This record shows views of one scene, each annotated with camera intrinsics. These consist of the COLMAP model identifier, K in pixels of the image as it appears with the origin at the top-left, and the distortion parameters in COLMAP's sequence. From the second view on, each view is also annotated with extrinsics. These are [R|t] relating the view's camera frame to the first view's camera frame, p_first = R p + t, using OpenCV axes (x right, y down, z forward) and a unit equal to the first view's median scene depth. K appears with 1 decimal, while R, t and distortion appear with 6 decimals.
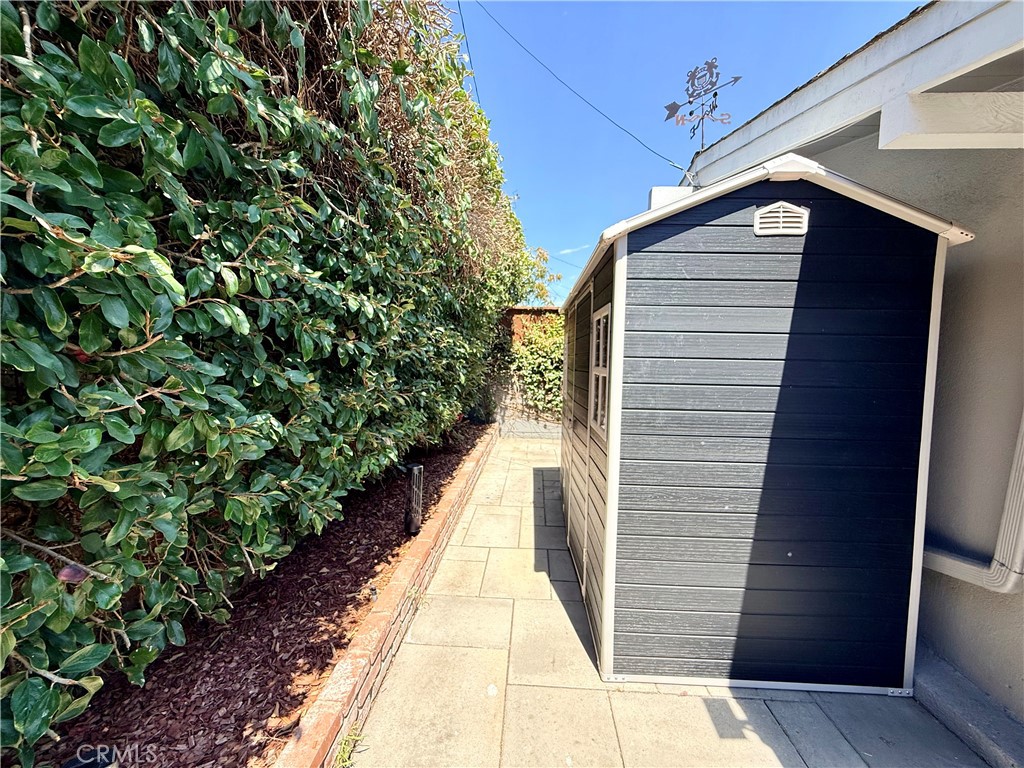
lens RADIAL K [[404.2, 0, 512.0], [0, 404.2, 384.0], [0, 0, 1]] dist [0.000034, 0.000238]
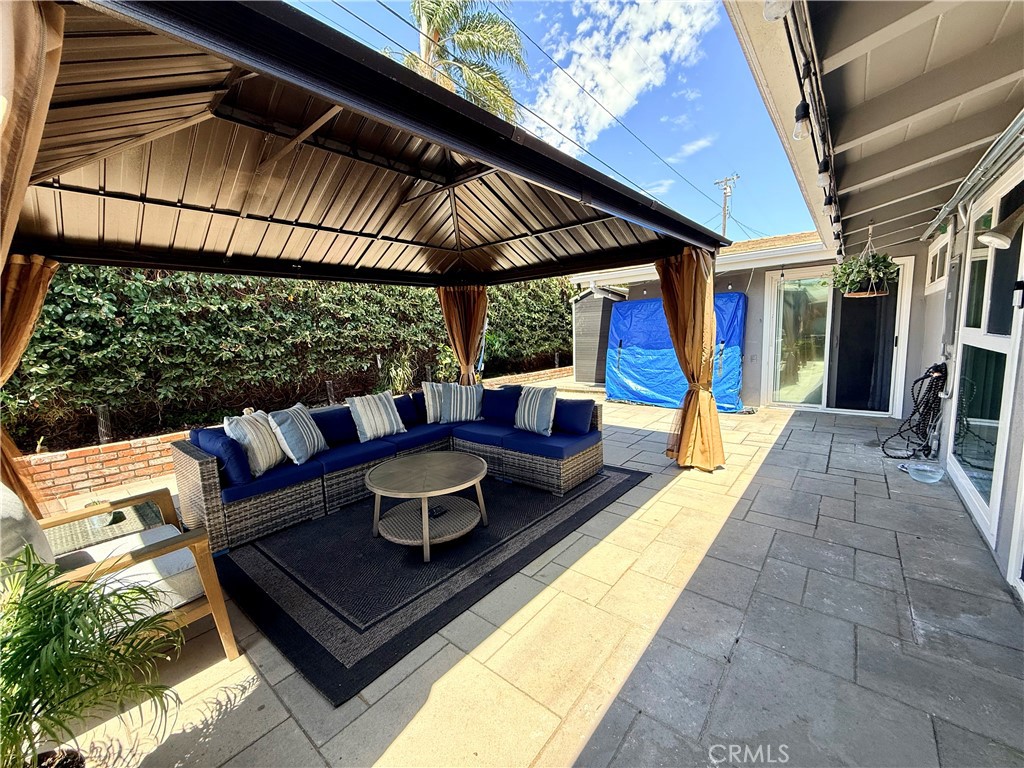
lens RADIAL K [[404.2, 0, 512.0], [0, 404.2, 384.0], [0, 0, 1]] dist [0.000034, 0.000238]
pose [[0.794185, 0.031612, -0.606854, 3.601487], [0.005385, 0.998241, 0.059047, 0.535382], [0.607653, -0.050161, 0.792617, -4.754093]]
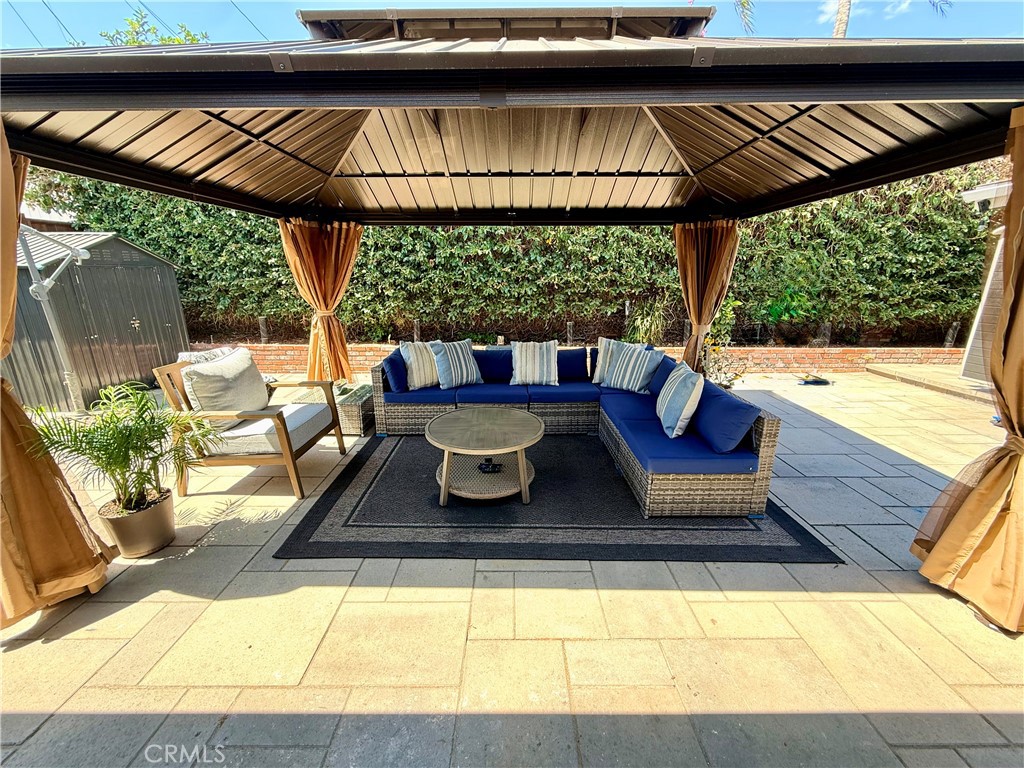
lens RADIAL K [[404.2, 0, 512.0], [0, 404.2, 384.0], [0, 0, 1]] dist [0.000034, 0.000238]
pose [[0.048935, 0.245835, -0.968076, 3.992378], [-0.079184, 0.967141, 0.241595, 0.369094], [0.995658, 0.064834, 0.066793, -3.402033]]
